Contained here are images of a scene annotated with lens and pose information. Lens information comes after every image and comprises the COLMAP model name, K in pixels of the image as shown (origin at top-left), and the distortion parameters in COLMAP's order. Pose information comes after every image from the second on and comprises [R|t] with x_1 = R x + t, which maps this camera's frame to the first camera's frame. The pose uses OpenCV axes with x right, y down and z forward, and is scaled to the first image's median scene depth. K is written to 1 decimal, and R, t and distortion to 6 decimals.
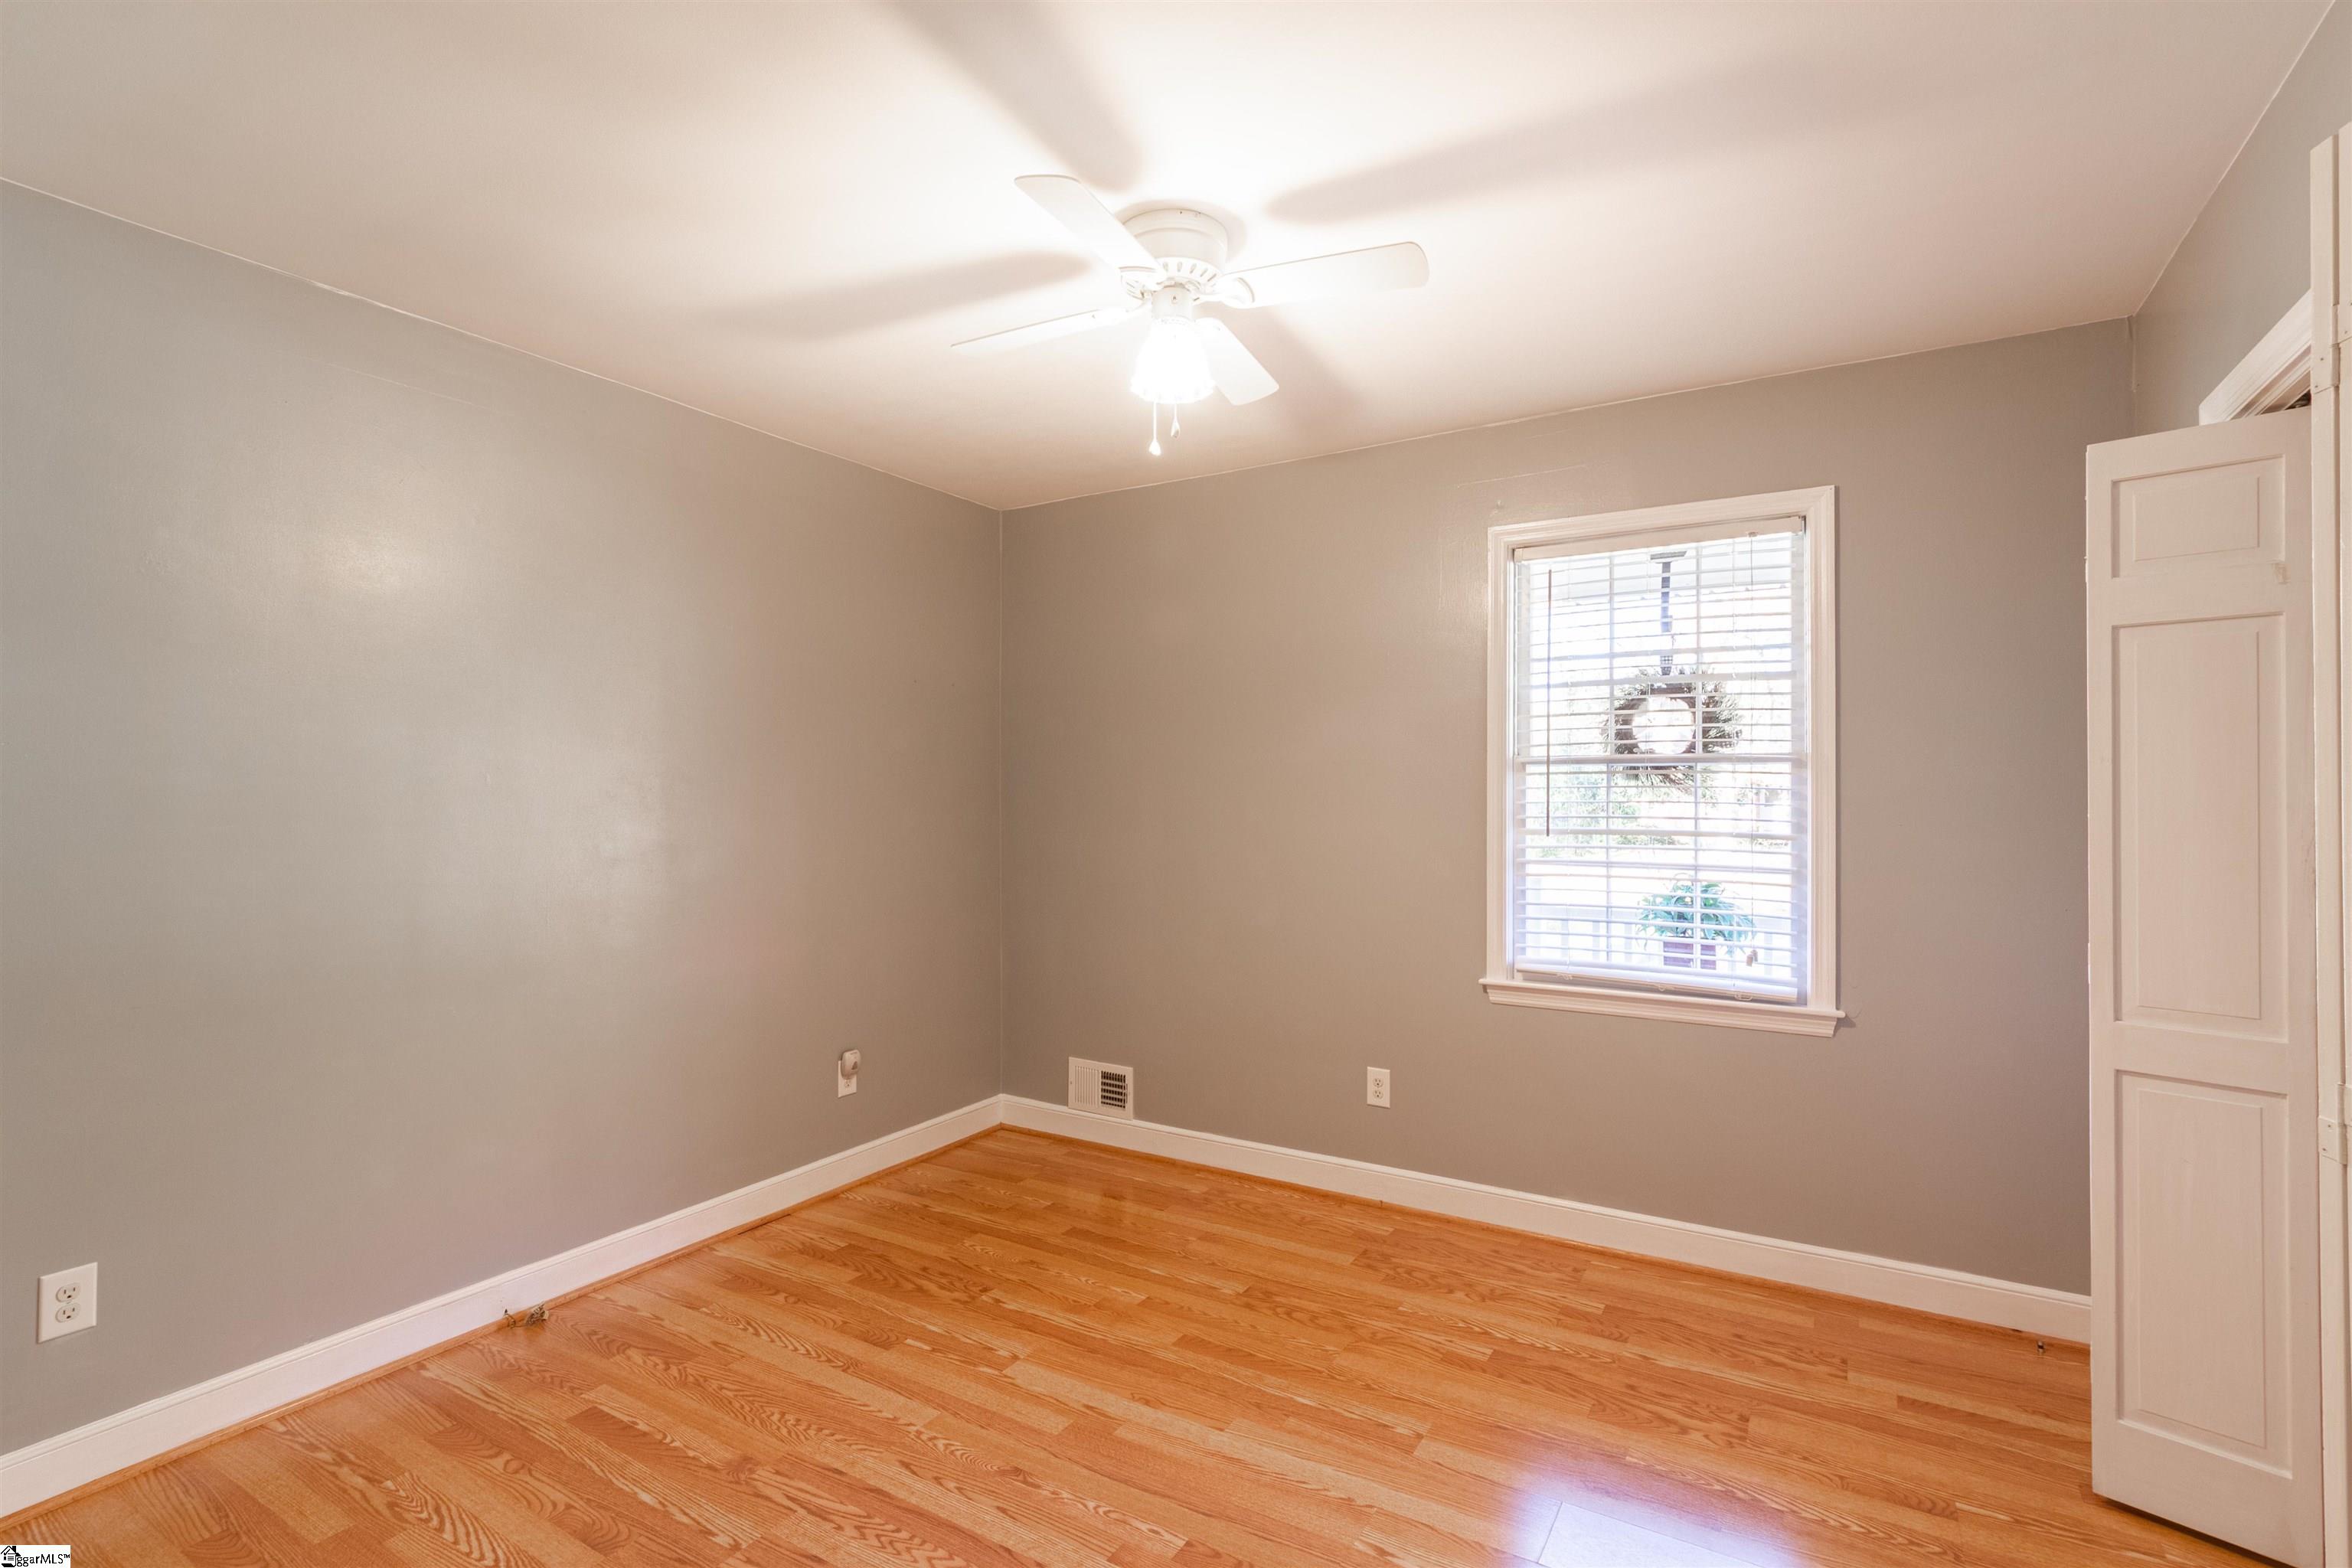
lens RADIAL K [[1104.5, 0, 1168.0], [0, 1104.5, 789.1], [0, 0, 1]] dist [0.006074, -0.005560]
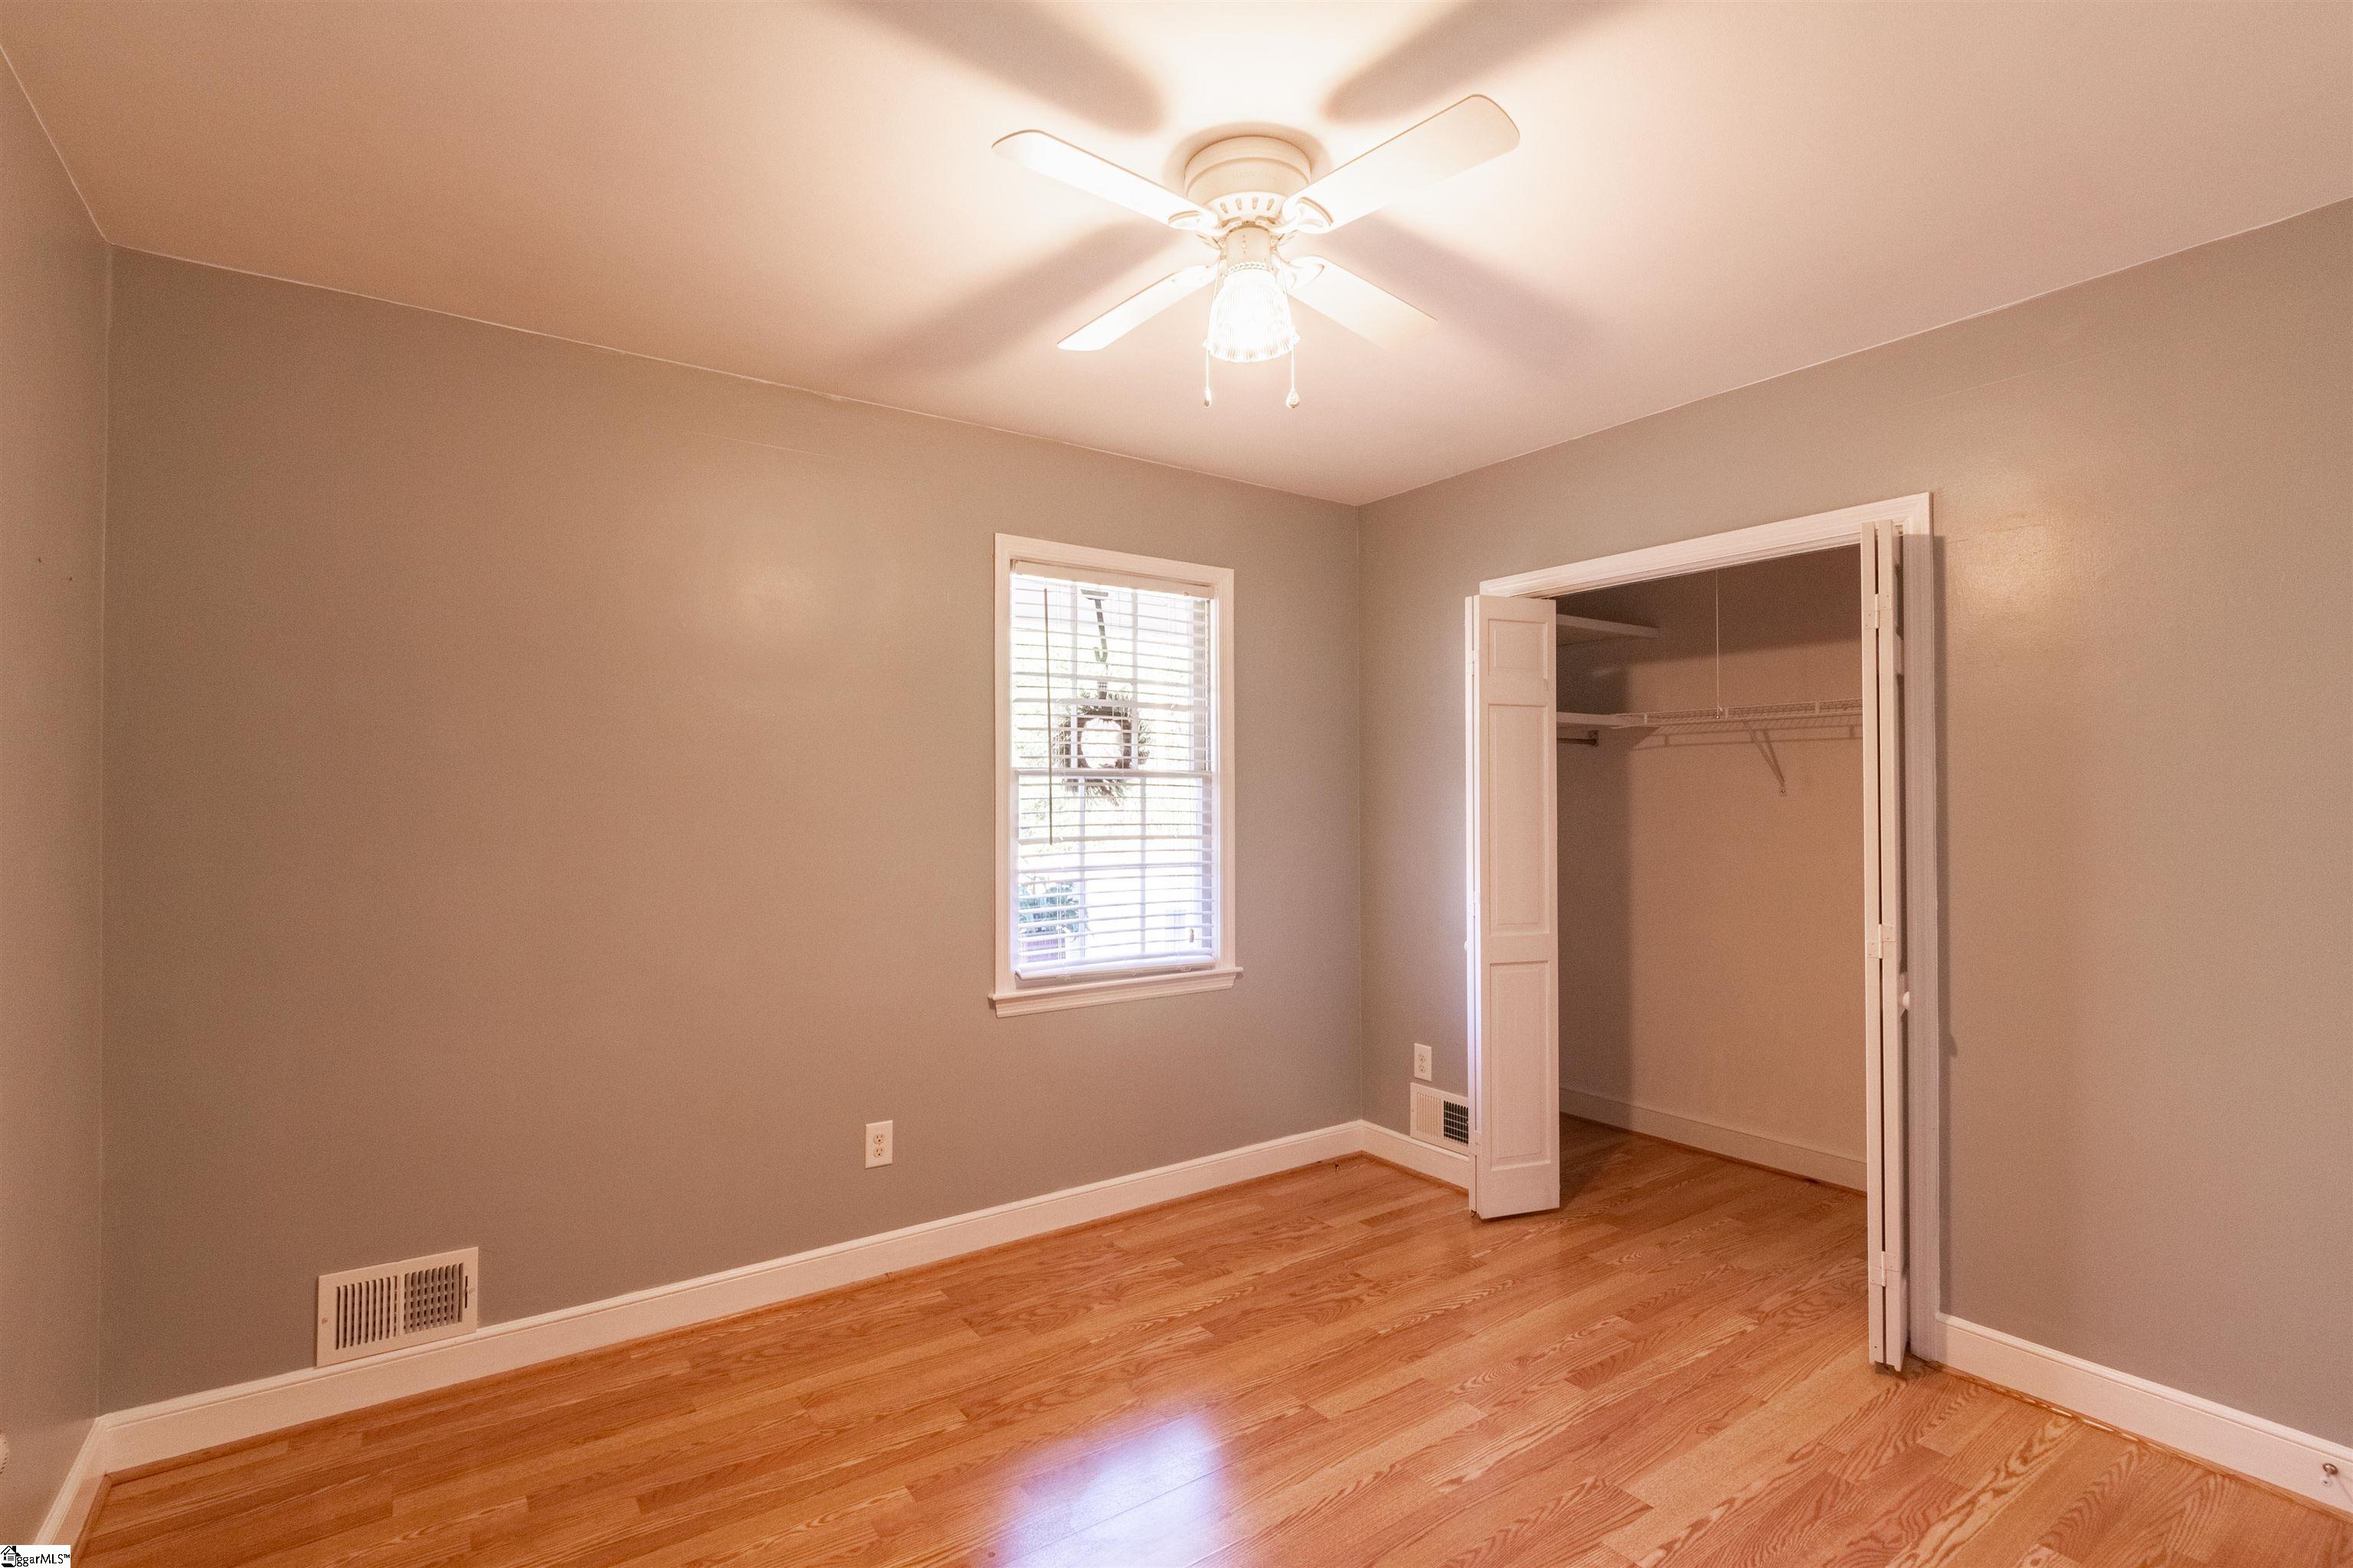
lens RADIAL K [[1105.0, 0, 1168.5], [0, 1105.0, 789.1], [0, 0, 1]] dist [0.006074, -0.005560]
pose [[0.398093, 0.008854, 0.917302, -0.578845], [0.003858, 0.999928, -0.011326, 0.002727], [-0.917337, 0.008048, 0.398031, 0.498183]]
